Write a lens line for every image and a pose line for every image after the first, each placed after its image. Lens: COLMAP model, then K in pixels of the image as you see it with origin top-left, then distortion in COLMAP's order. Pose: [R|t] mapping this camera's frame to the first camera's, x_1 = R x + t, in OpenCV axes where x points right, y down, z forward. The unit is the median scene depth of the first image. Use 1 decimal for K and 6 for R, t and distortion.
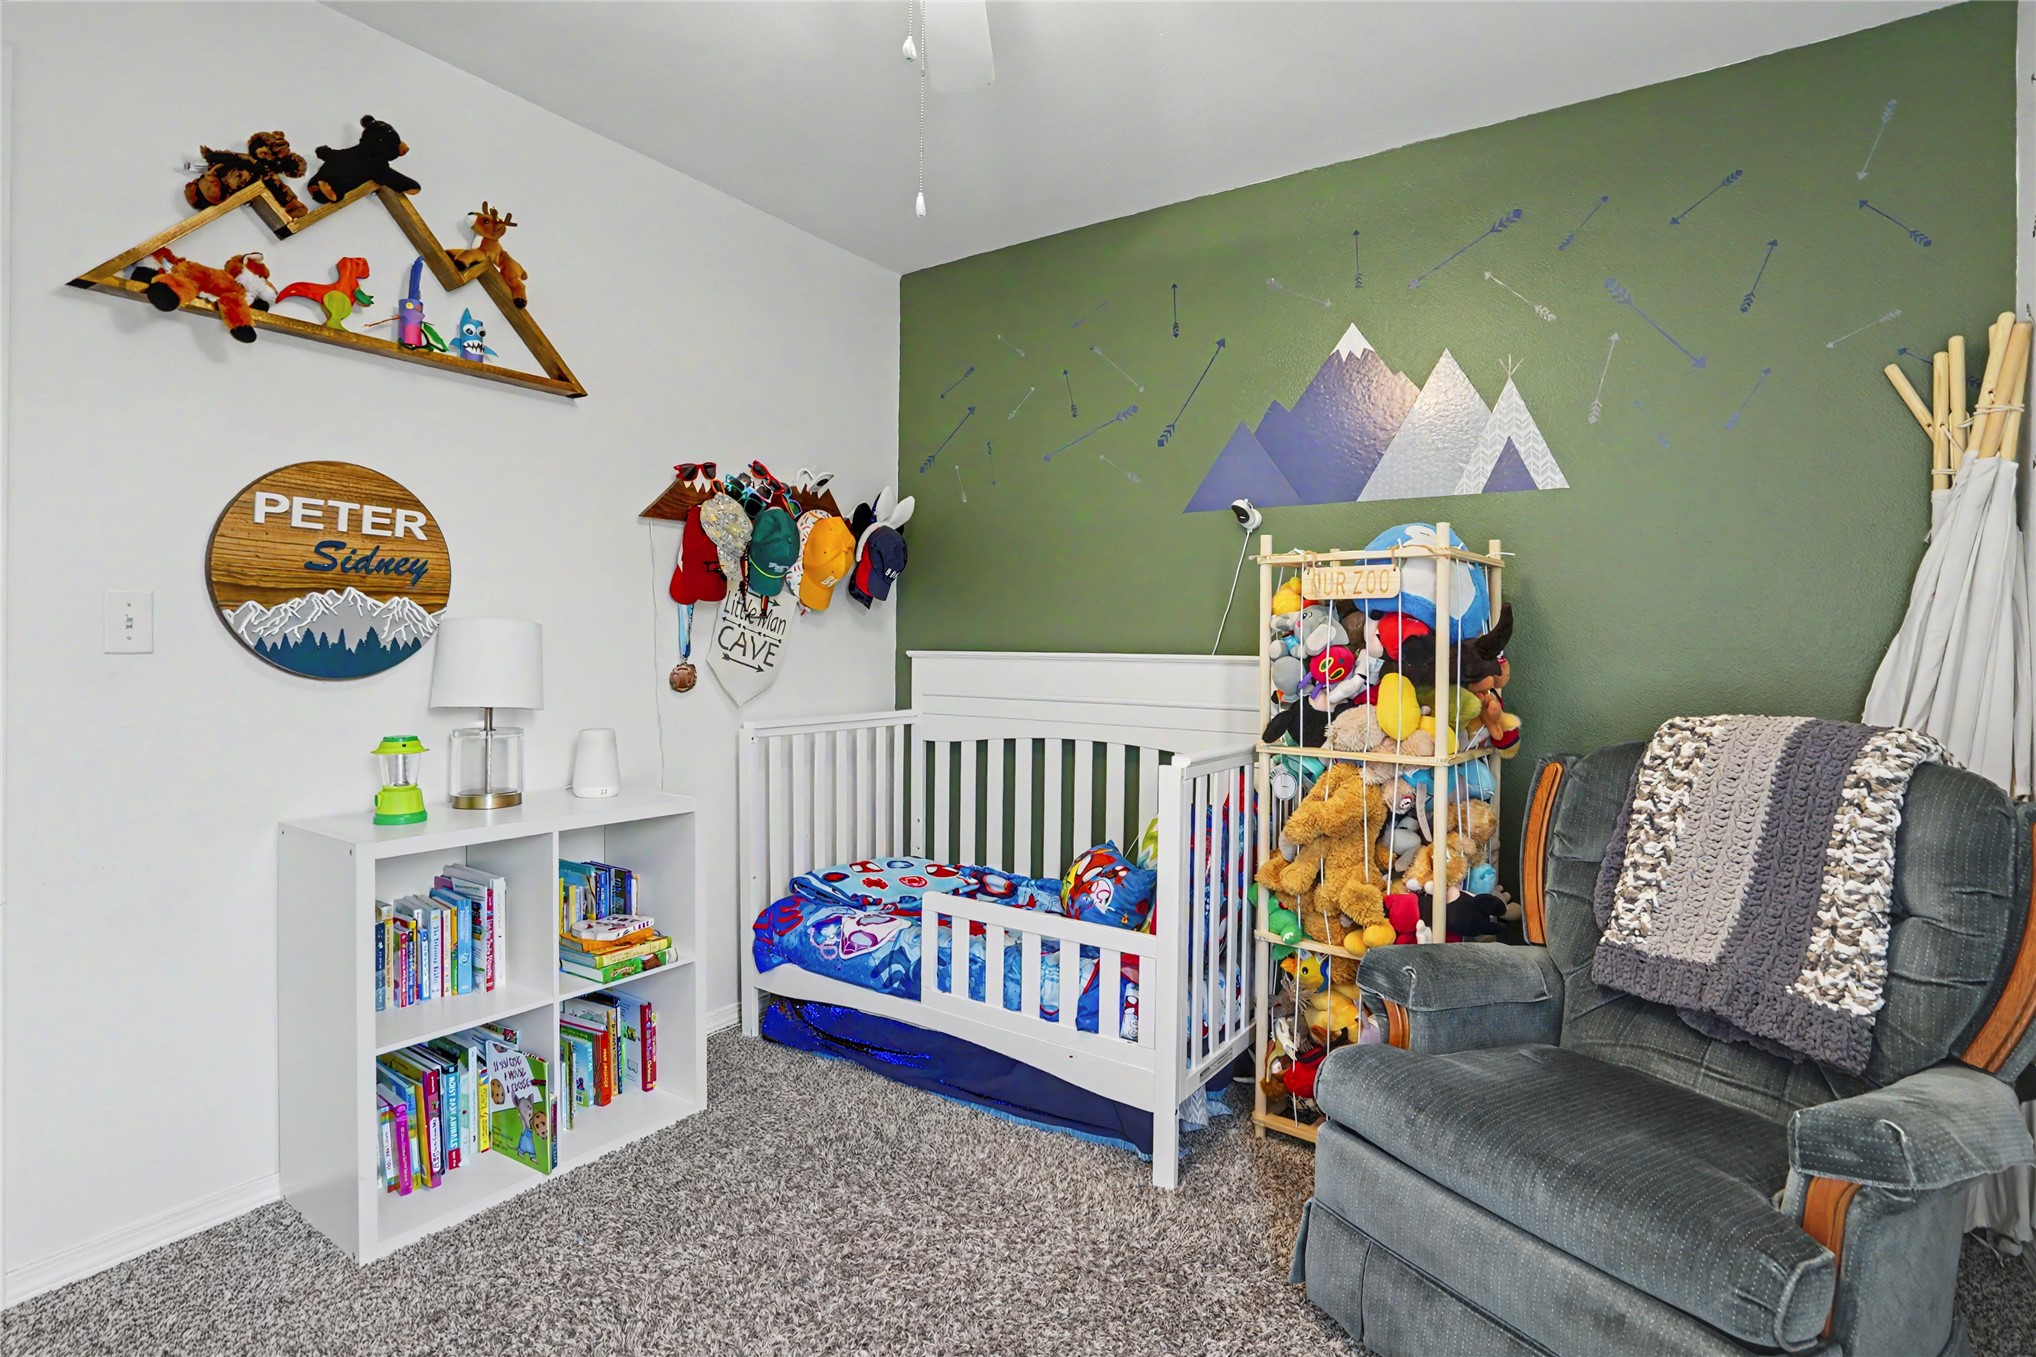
lens RADIAL K [[985.8, 0, 1018.0], [0, 985.8, 678.5], [0, 0, 1]] dist [-0.066818, 0.024735]
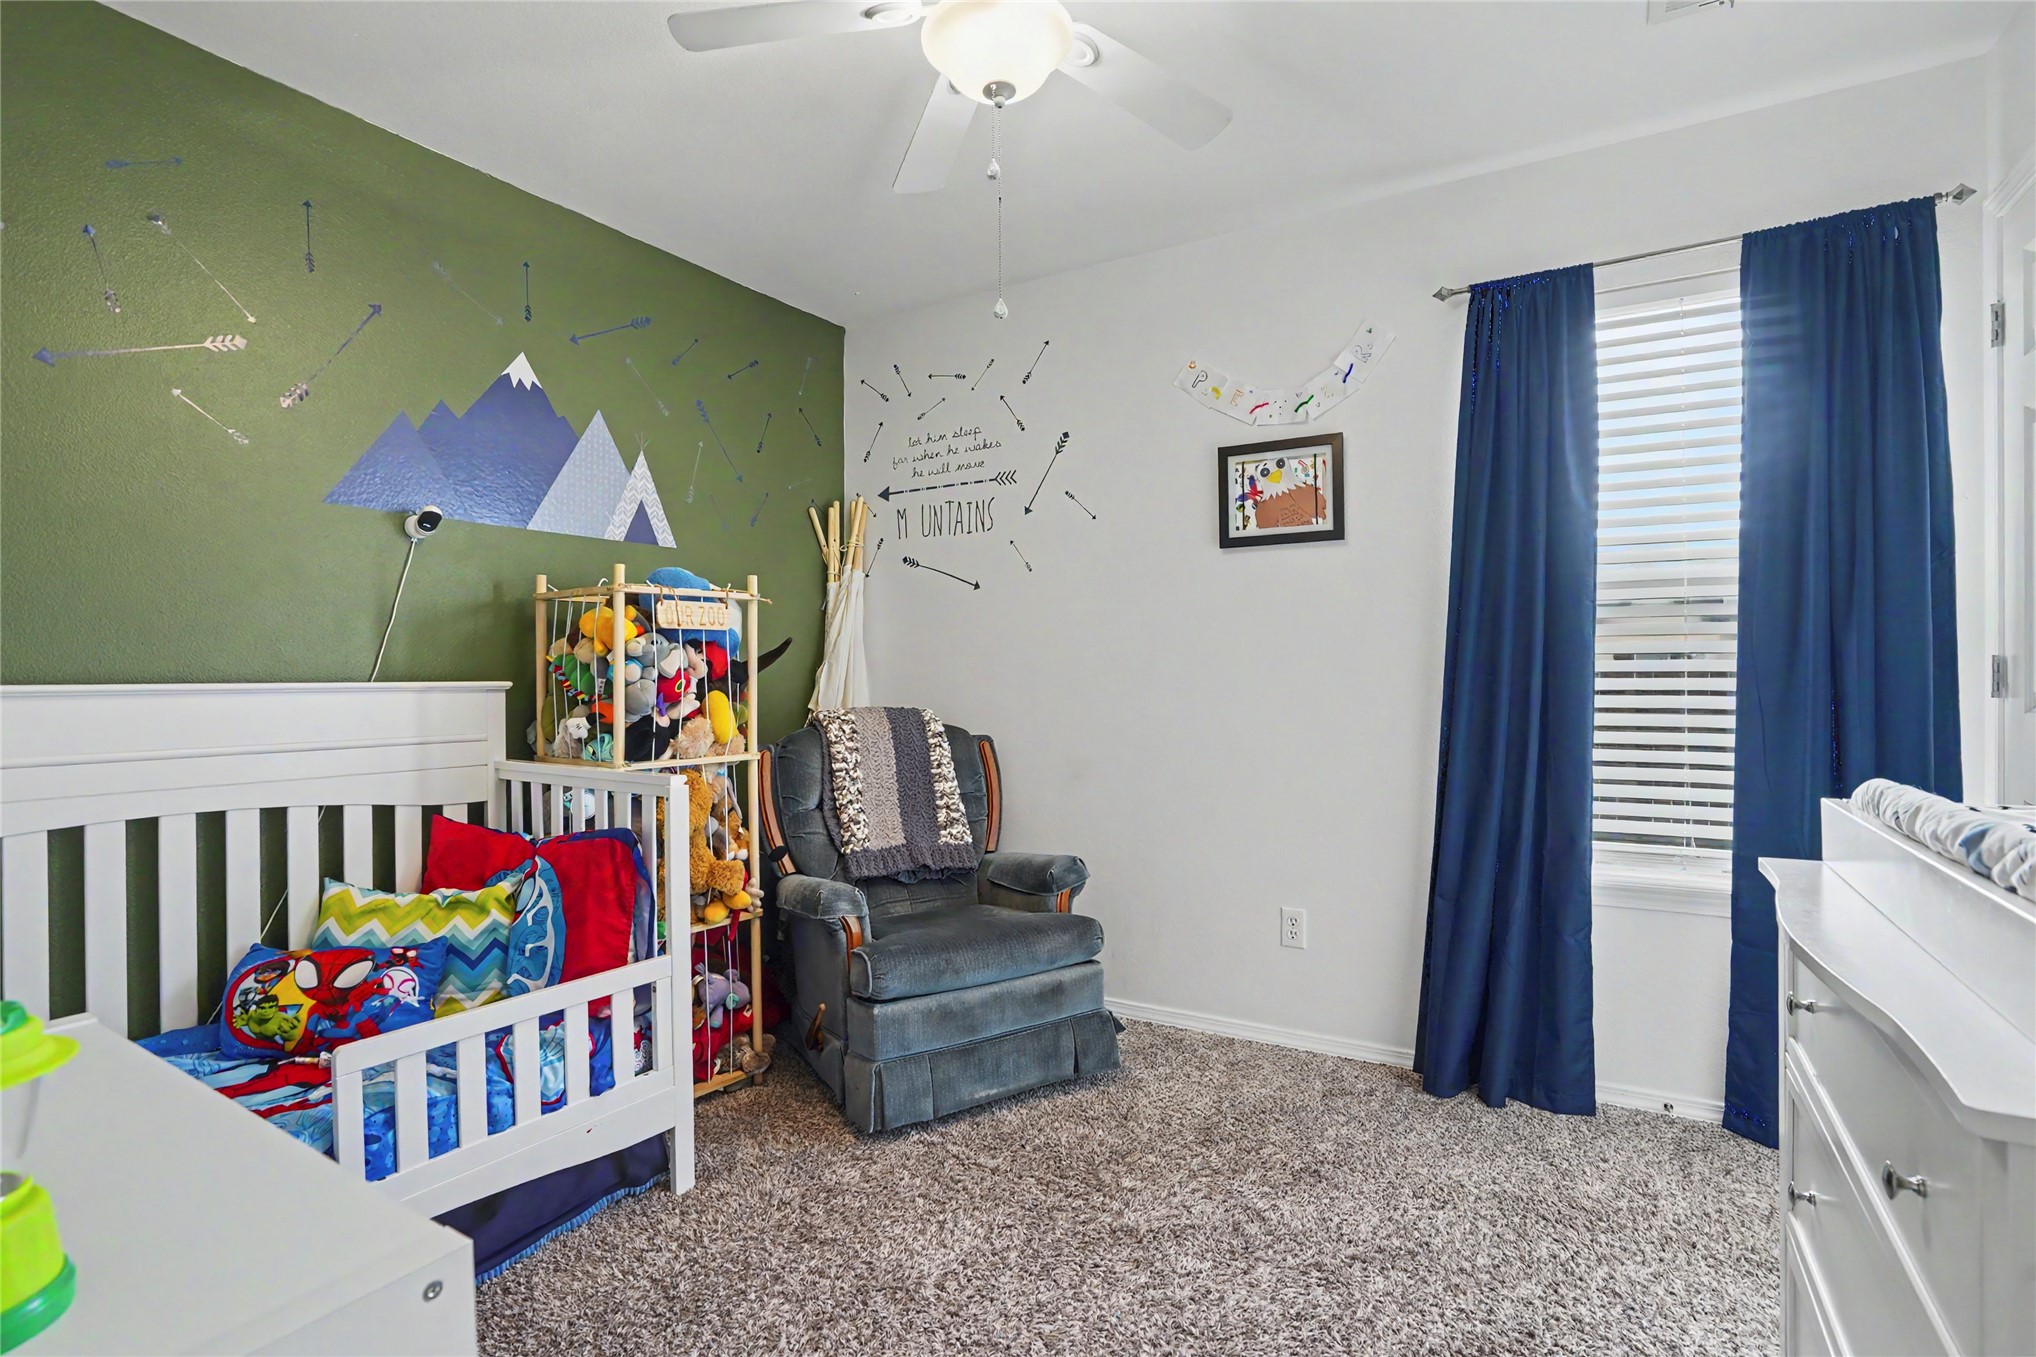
lens RADIAL K [[985.8, 0, 1018.0], [0, 985.8, 678.5], [0, 0, 1]] dist [-0.066818, 0.024735]
pose [[-0.044428, -0.017004, 0.998868, -0.870817], [0.034212, 0.999243, 0.018532, -0.030698], [-0.998427, 0.034997, -0.043812, 0.658795]]
